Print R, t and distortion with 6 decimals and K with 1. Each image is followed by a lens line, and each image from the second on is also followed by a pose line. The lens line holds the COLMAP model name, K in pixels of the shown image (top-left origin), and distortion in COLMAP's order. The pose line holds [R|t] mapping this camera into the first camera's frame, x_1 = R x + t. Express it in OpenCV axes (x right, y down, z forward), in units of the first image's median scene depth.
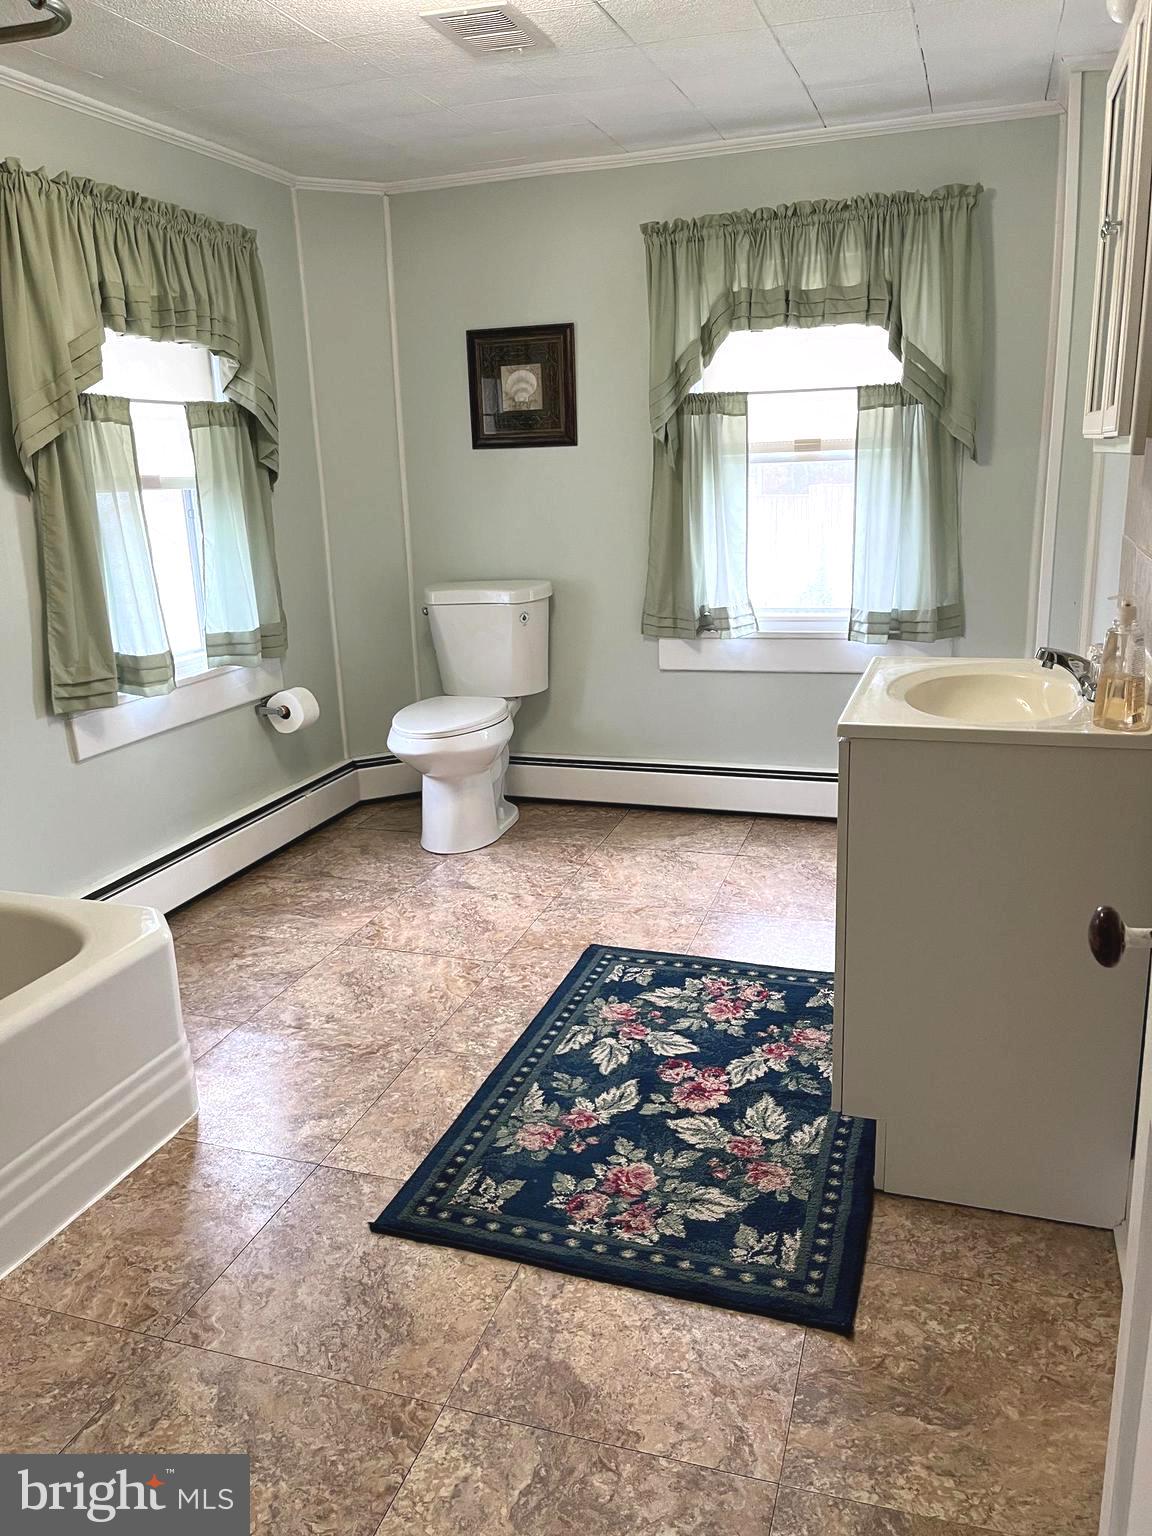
lens RADIAL K [[1160.1, 0, 577.9], [0, 1160.1, 767.5], [0, 0, 1]] dist [0.004409, -0.045636]
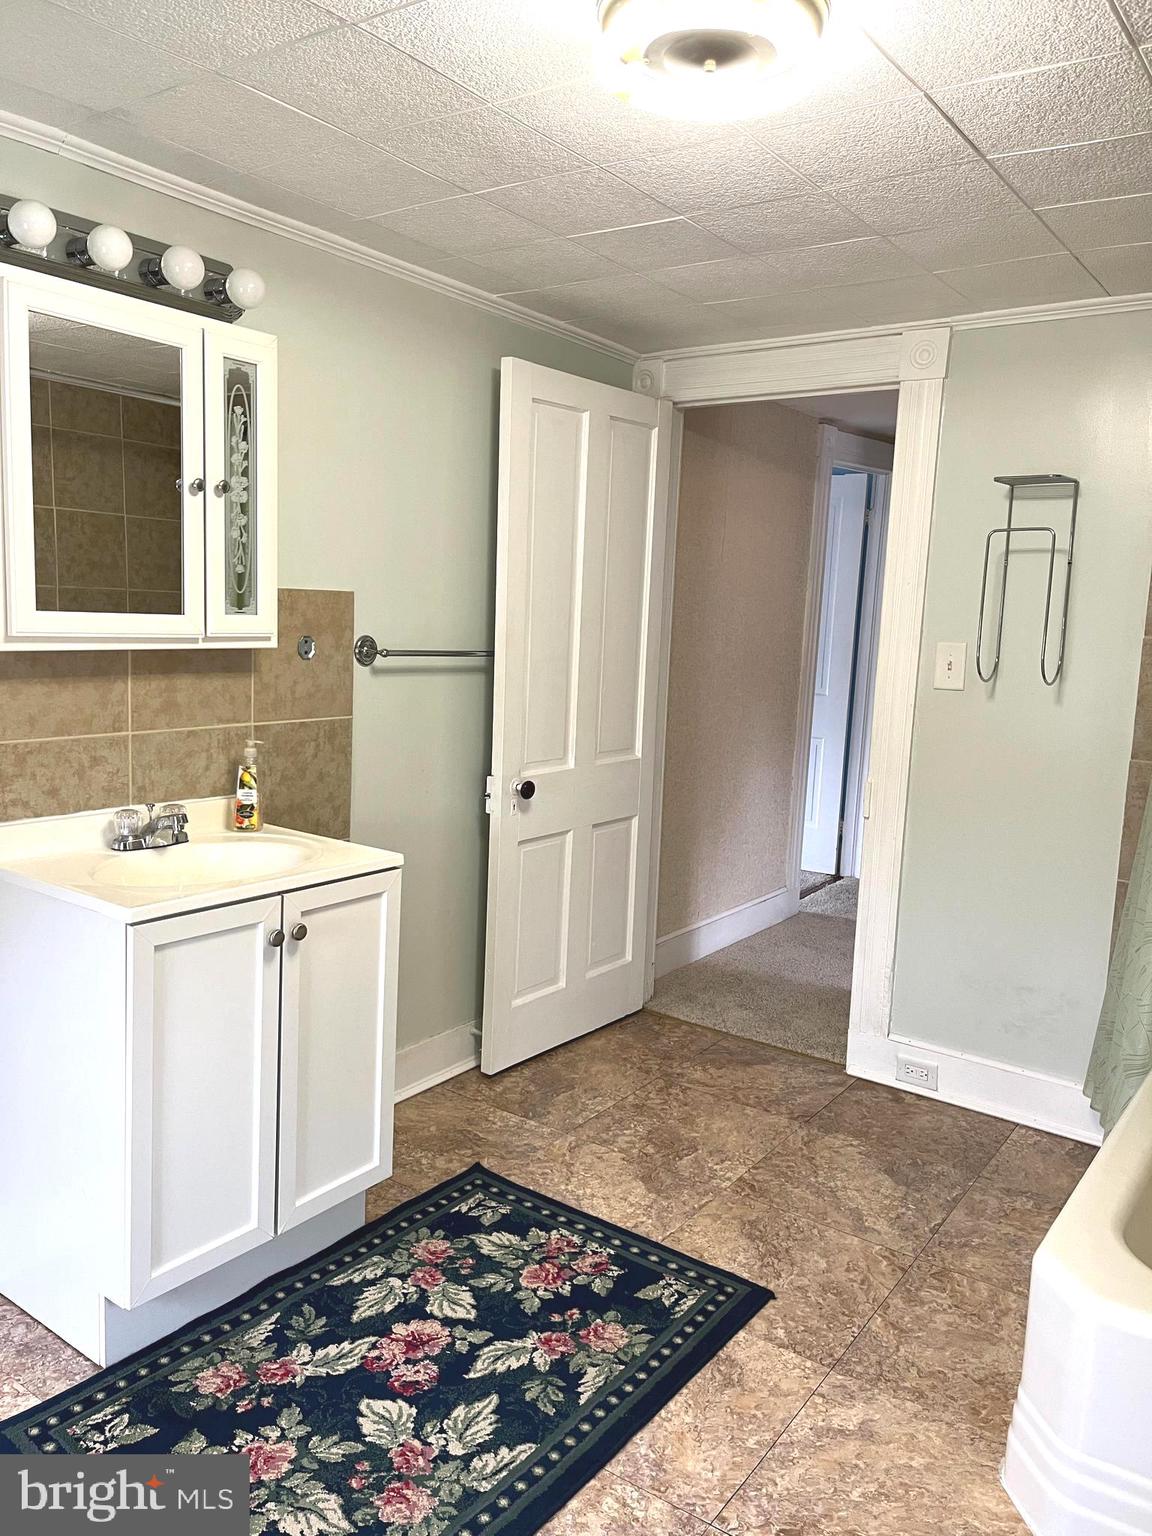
lens RADIAL K [[1160.1, 0, 579.7], [0, 1160.1, 769.9], [0, 0, 1]] dist [0.004409, -0.045636]
pose [[-0.955976, -0.046277, 0.289772, -0.282297], [0.066052, 0.928211, 0.366145, -0.496742], [-0.285913, 0.369166, -0.884291, 1.749600]]
